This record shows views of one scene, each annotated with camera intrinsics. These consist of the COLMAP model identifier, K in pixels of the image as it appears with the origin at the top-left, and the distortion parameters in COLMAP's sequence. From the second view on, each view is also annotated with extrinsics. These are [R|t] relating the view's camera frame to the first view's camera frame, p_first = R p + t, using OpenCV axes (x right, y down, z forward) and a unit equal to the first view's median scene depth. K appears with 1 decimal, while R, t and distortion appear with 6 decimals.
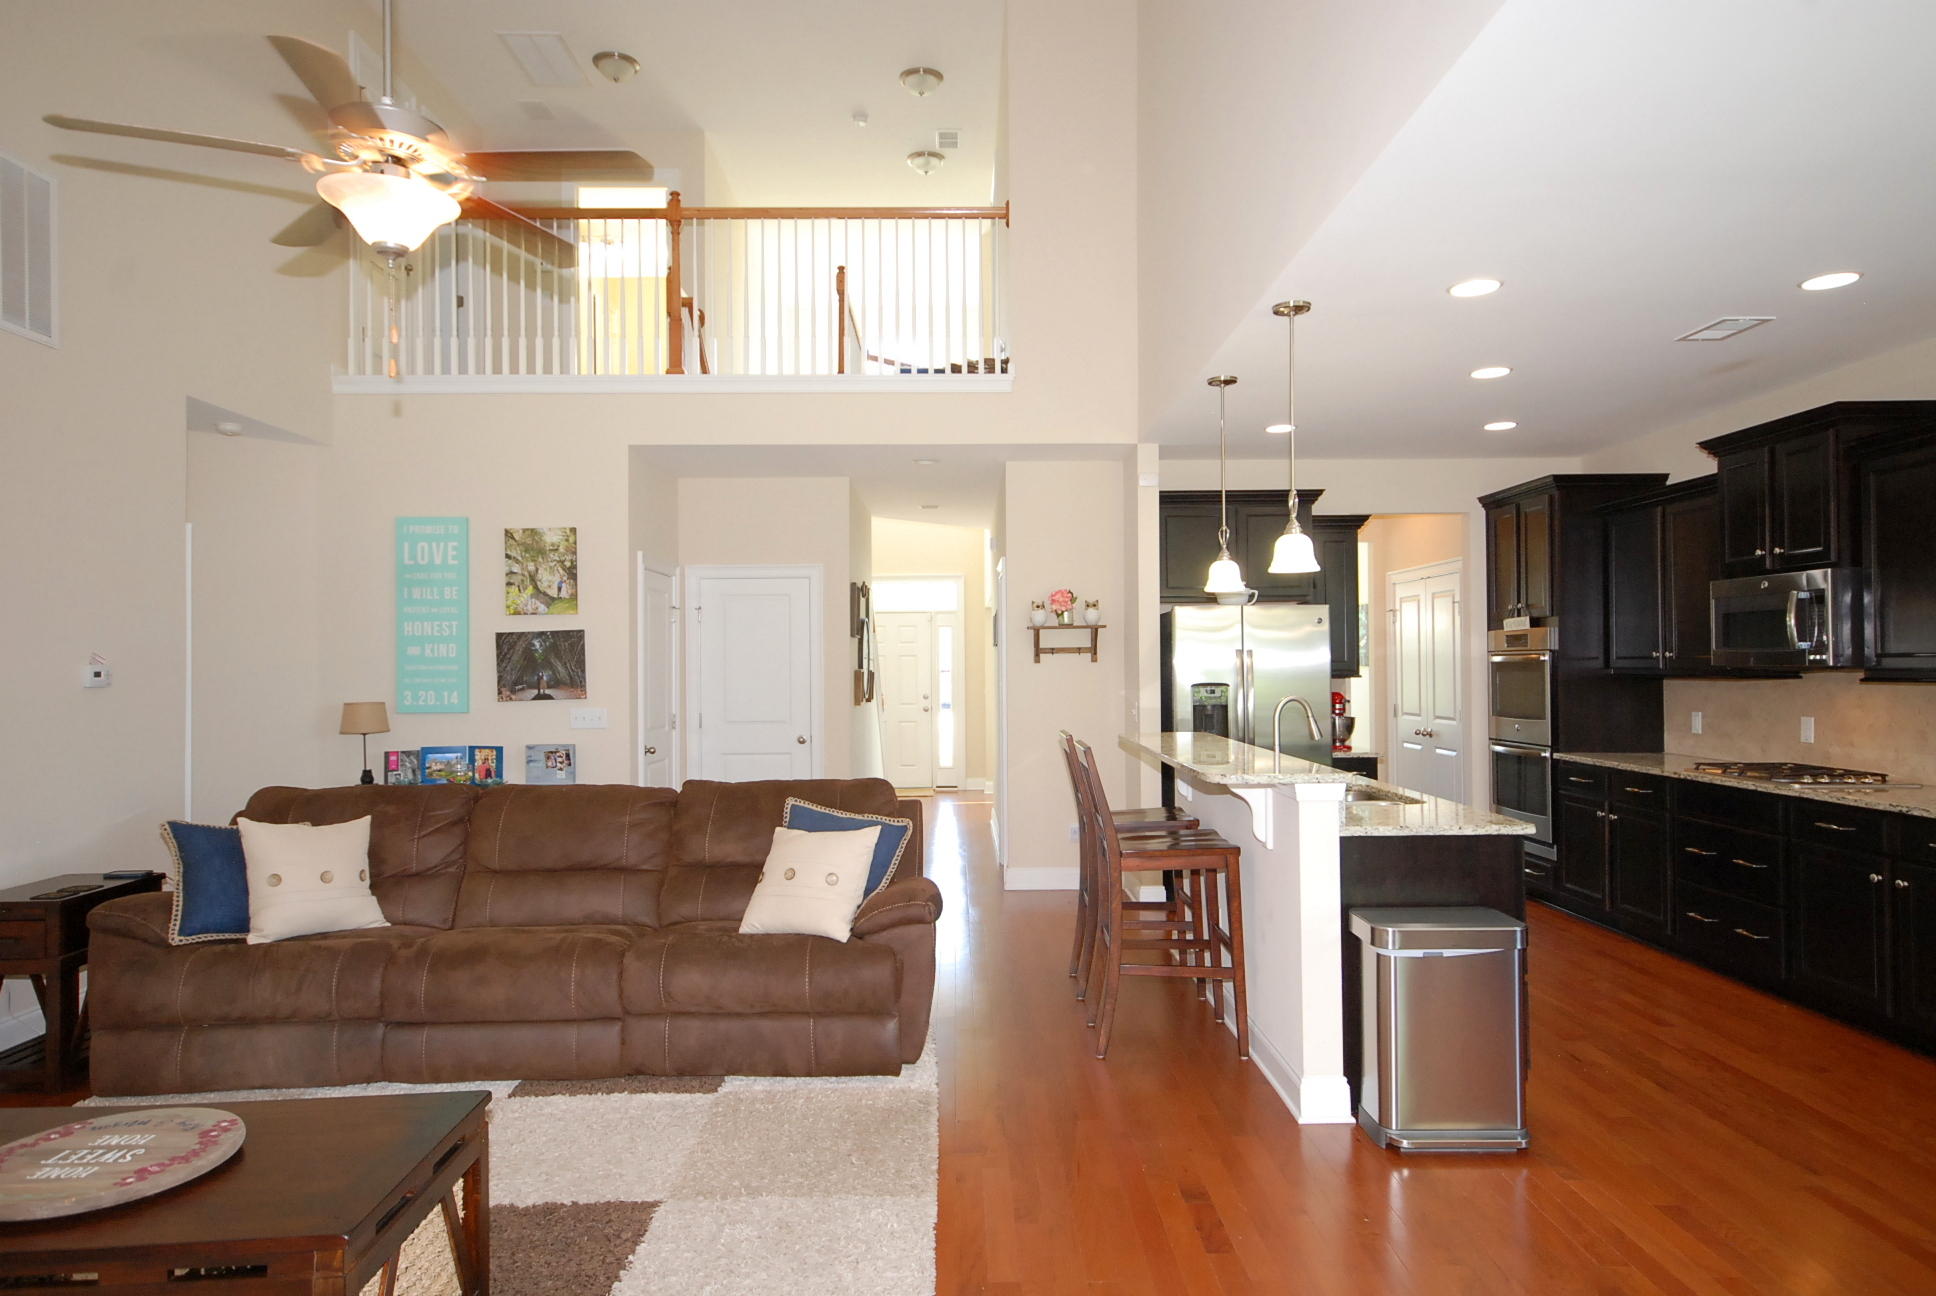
lens RADIAL K [[1165.7, 0, 963.1], [0, 1165.7, 656.4], [0, 0, 1]] dist [0.013862, 0.010002]
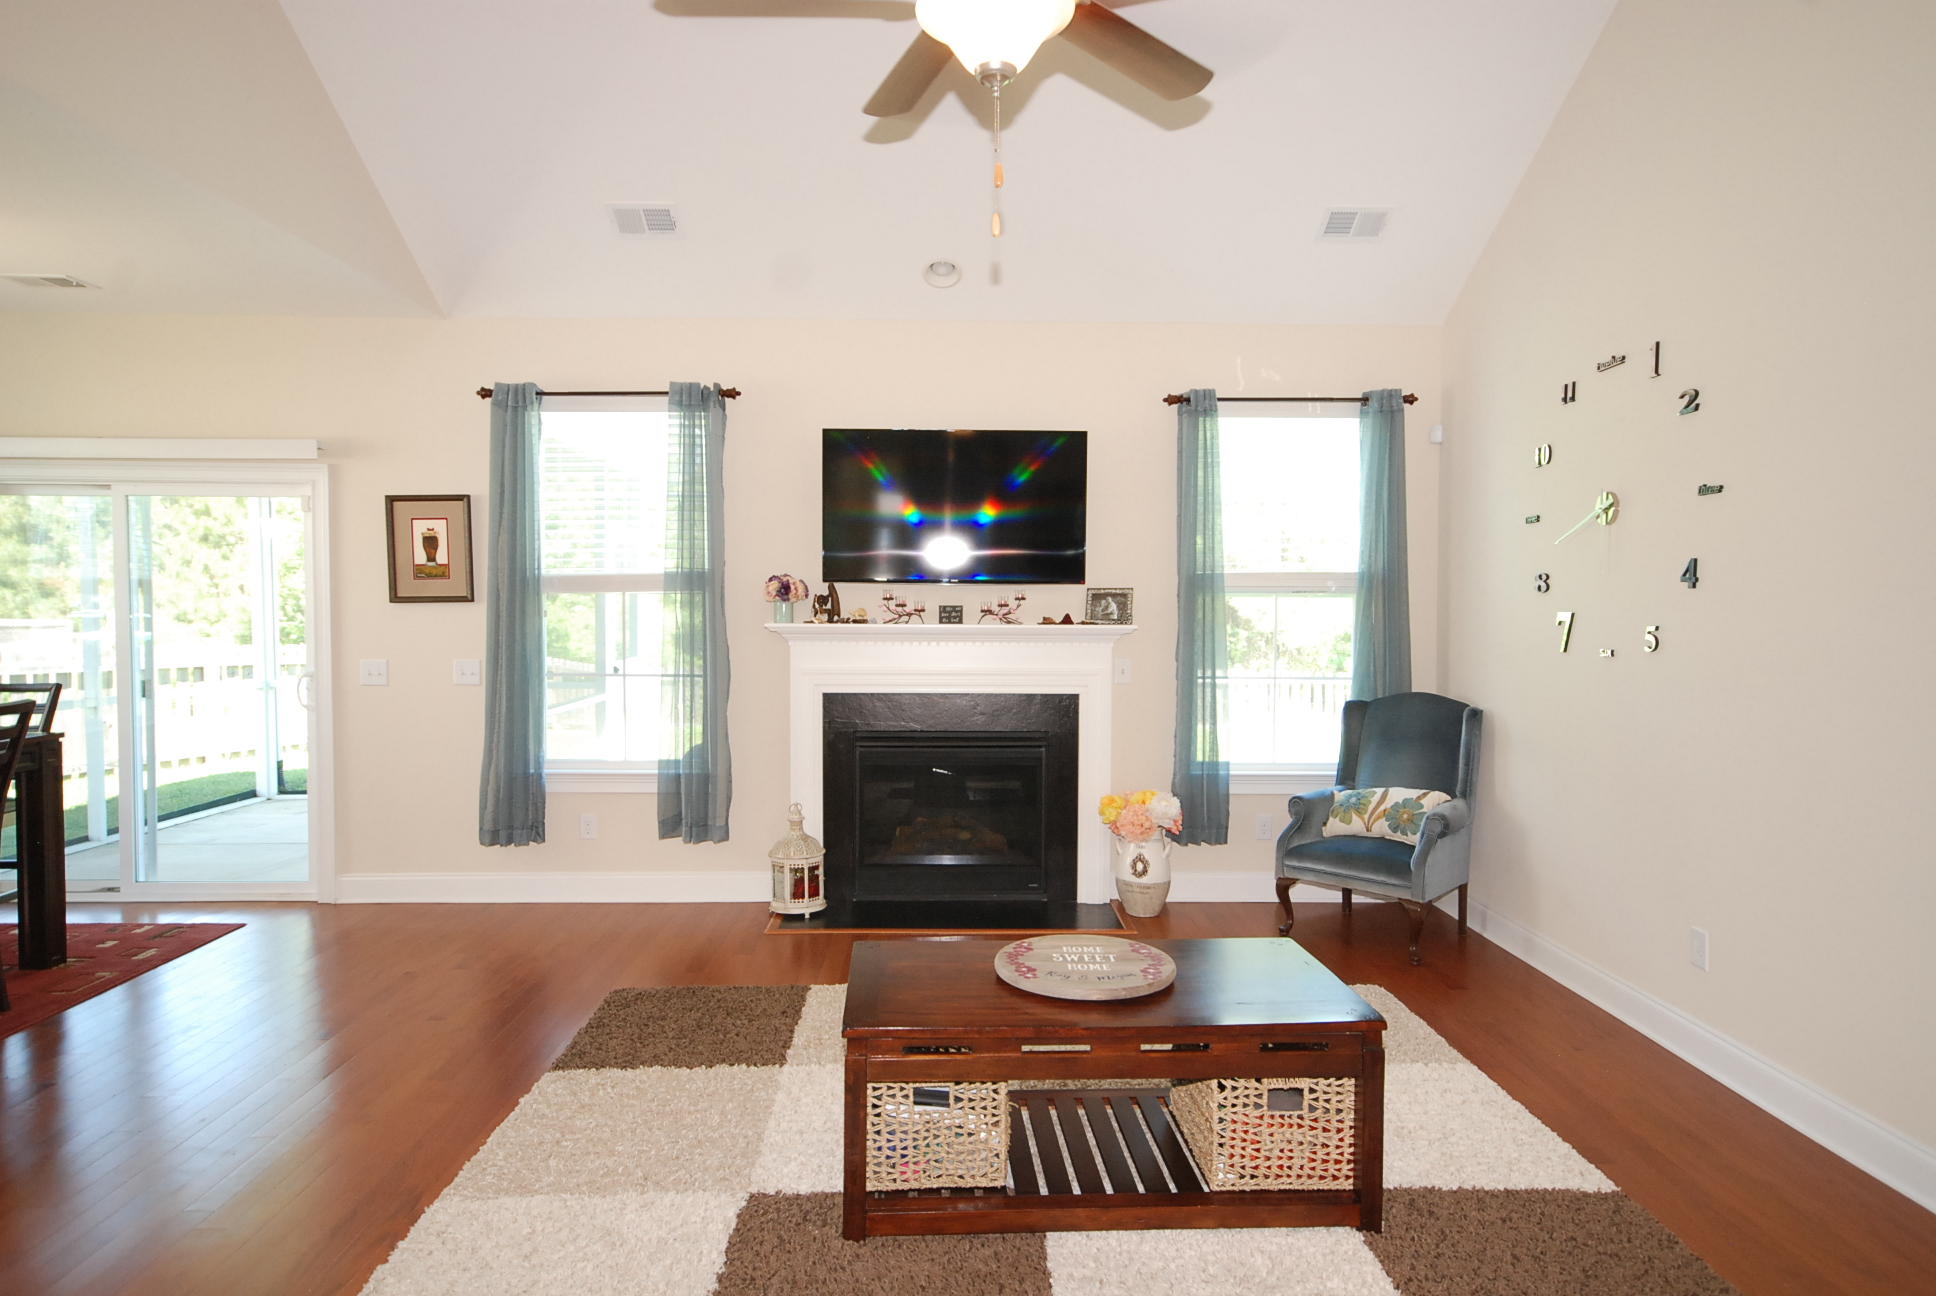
lens RADIAL K [[1165.7, 0, 964.4], [0, 1165.7, 647.3], [0, 0, 1]] dist [0.013862, 0.010002]
pose [[-0.999971, 0.003843, -0.006531, -0.193849], [0.003639, 0.999513, 0.030979, 0.008321], [0.006647, 0.030954, -0.999499, 0.764370]]
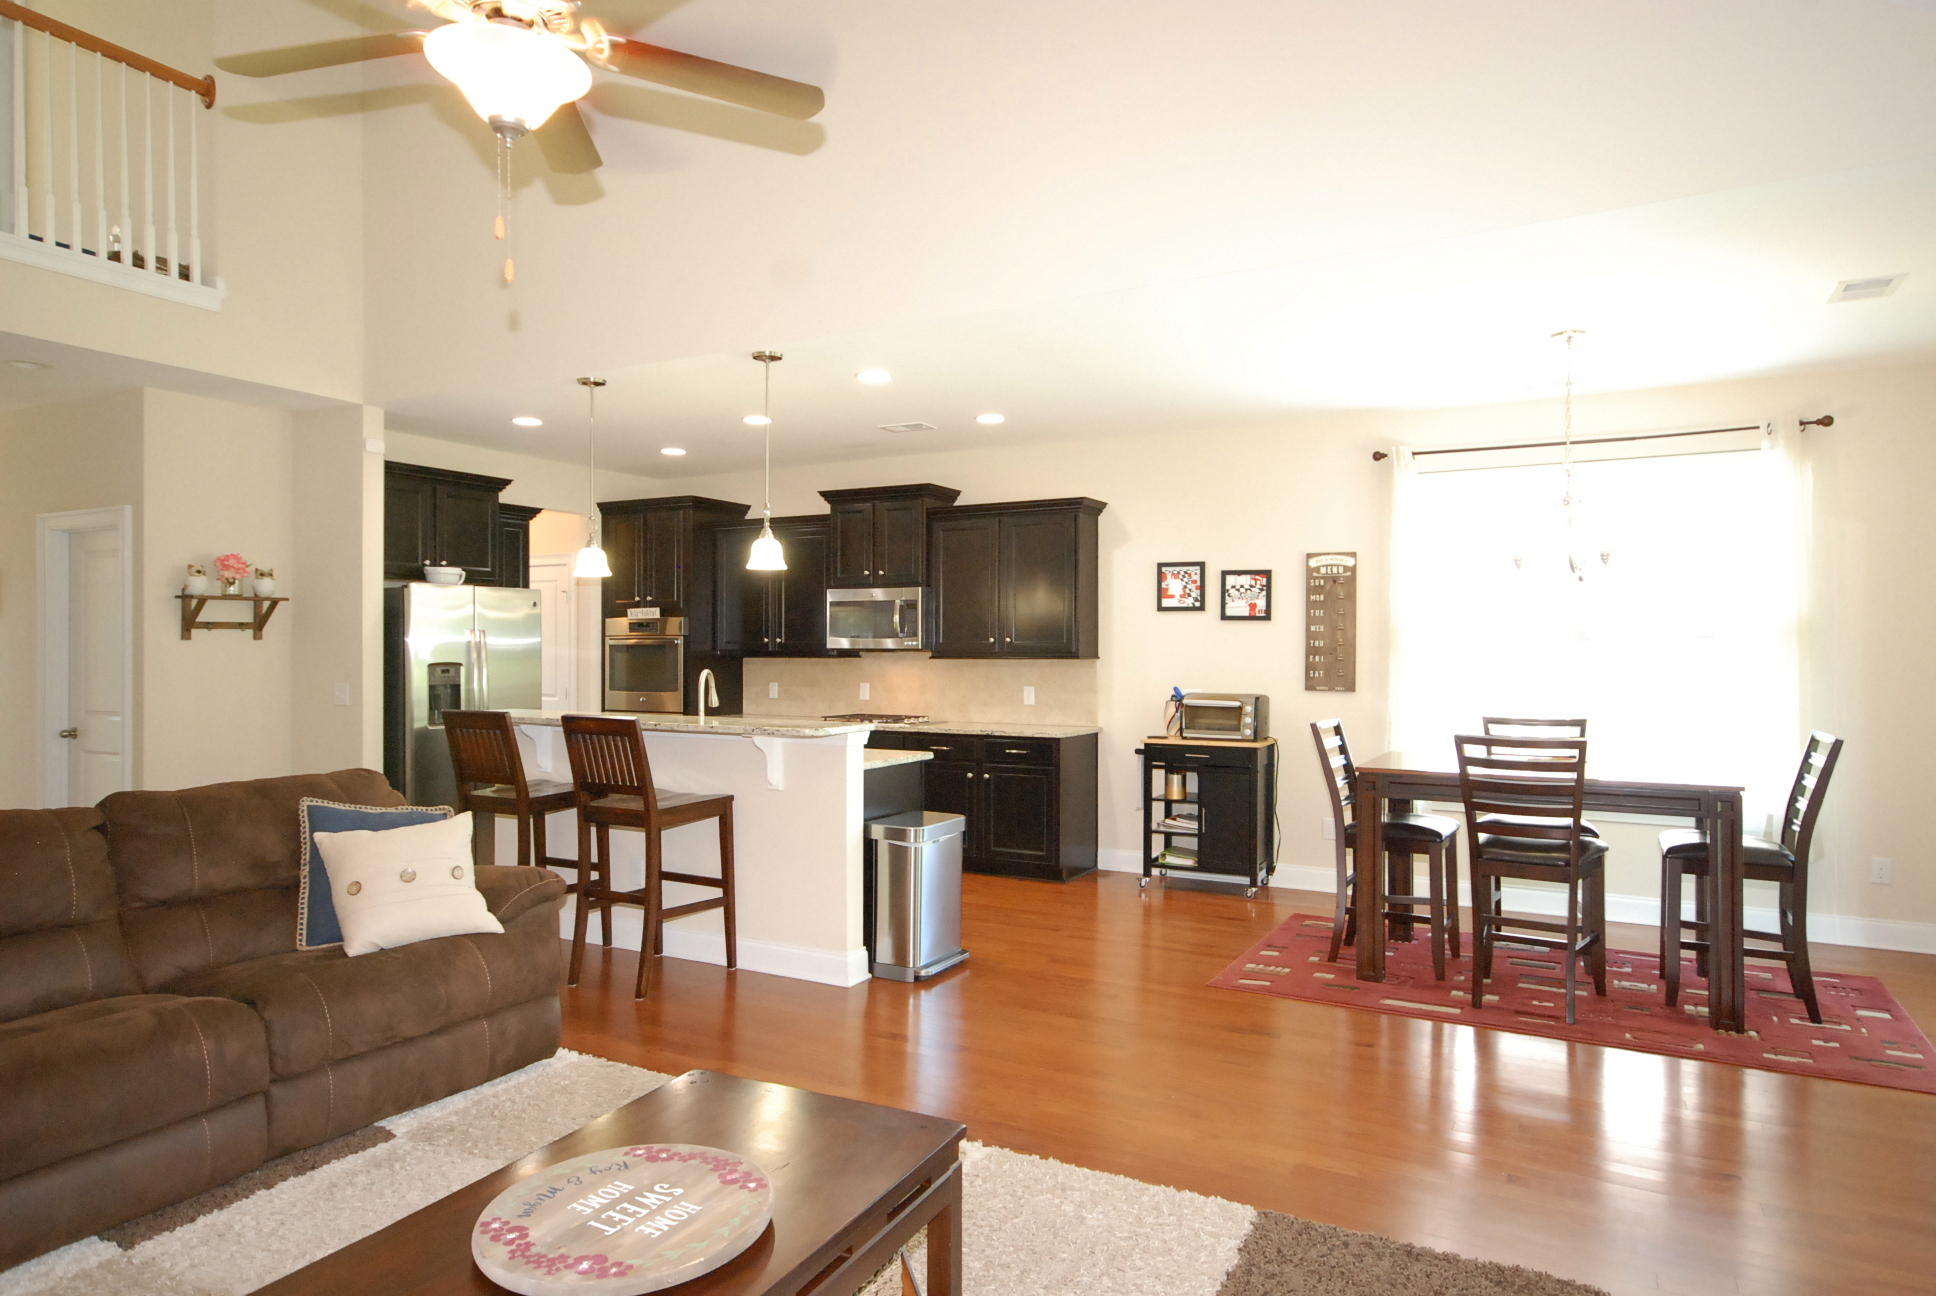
lens RADIAL K [[1165.7, 0, 966.4], [0, 1165.7, 658.3], [0, 0, 1]] dist [0.013862, 0.010002]
pose [[0.488025, 0.000939, 0.872829, -0.441987], [-0.011419, 0.999921, 0.005309, 0.008883], [-0.872755, -0.012558, 0.487997, 0.130587]]
